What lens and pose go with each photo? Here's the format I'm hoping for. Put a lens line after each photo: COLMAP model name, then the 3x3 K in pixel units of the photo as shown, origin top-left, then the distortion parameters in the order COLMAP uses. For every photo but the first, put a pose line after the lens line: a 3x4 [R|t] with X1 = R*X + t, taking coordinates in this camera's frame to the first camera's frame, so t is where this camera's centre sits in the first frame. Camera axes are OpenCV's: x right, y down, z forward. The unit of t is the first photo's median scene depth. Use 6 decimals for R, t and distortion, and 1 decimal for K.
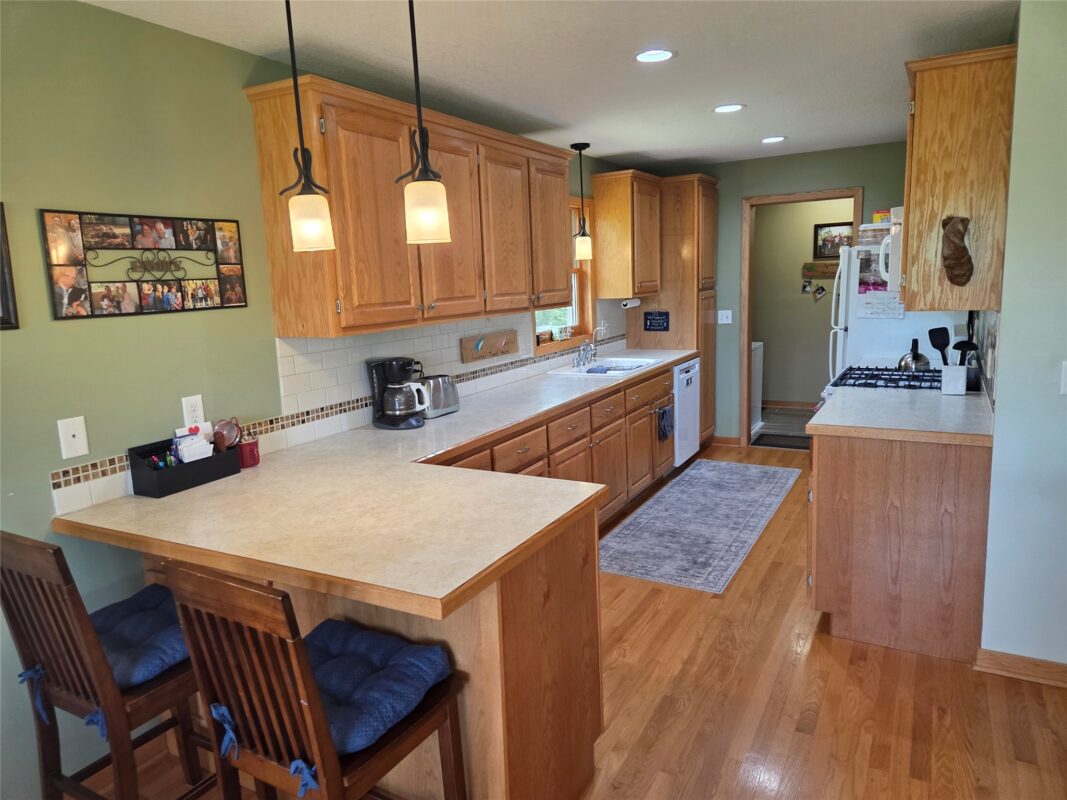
lens RADIAL K [[717.5, 0, 526.5], [0, 717.5, 389.2], [0, 0, 1]] dist [0.096882, -0.086382]
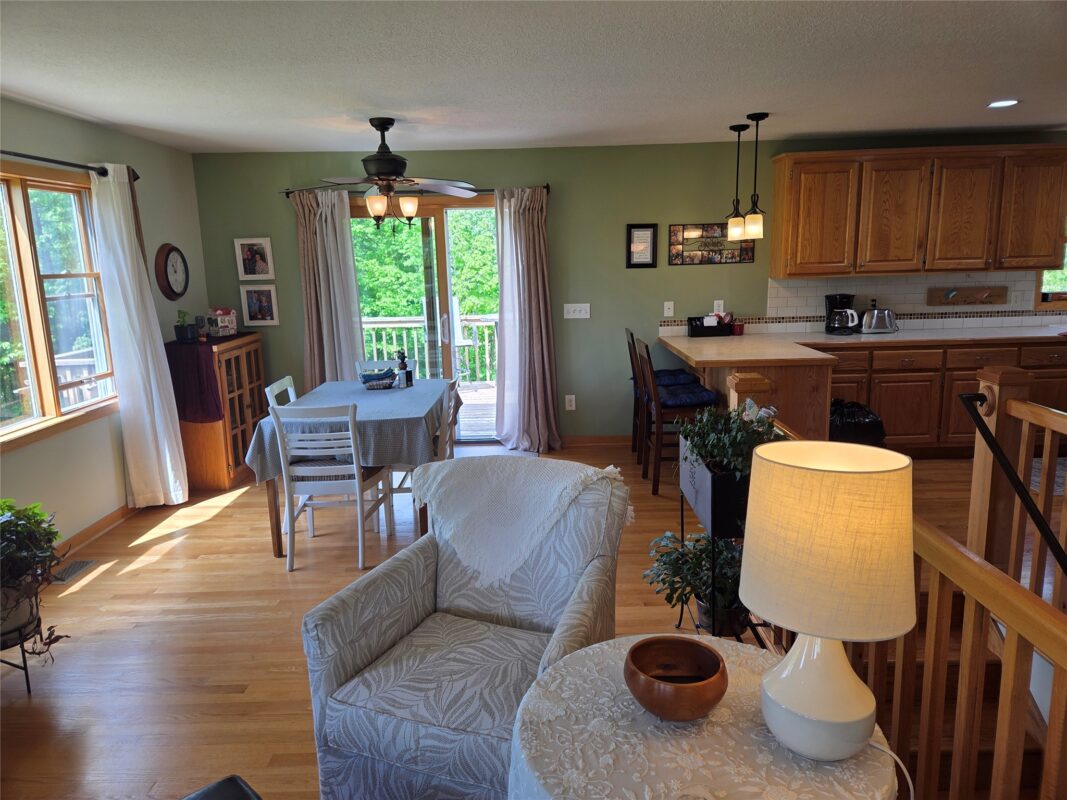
lens RADIAL K [[709.2, 0, 539.5], [0, 709.2, 388.4], [0, 0, 1]] dist [0.088873, -0.080389]
pose [[0.491214, 0.187857, -0.850540, 1.182926], [-0.130953, 0.981295, 0.141107, 0.036569], [0.861139, 0.042067, 0.506626, -0.604559]]
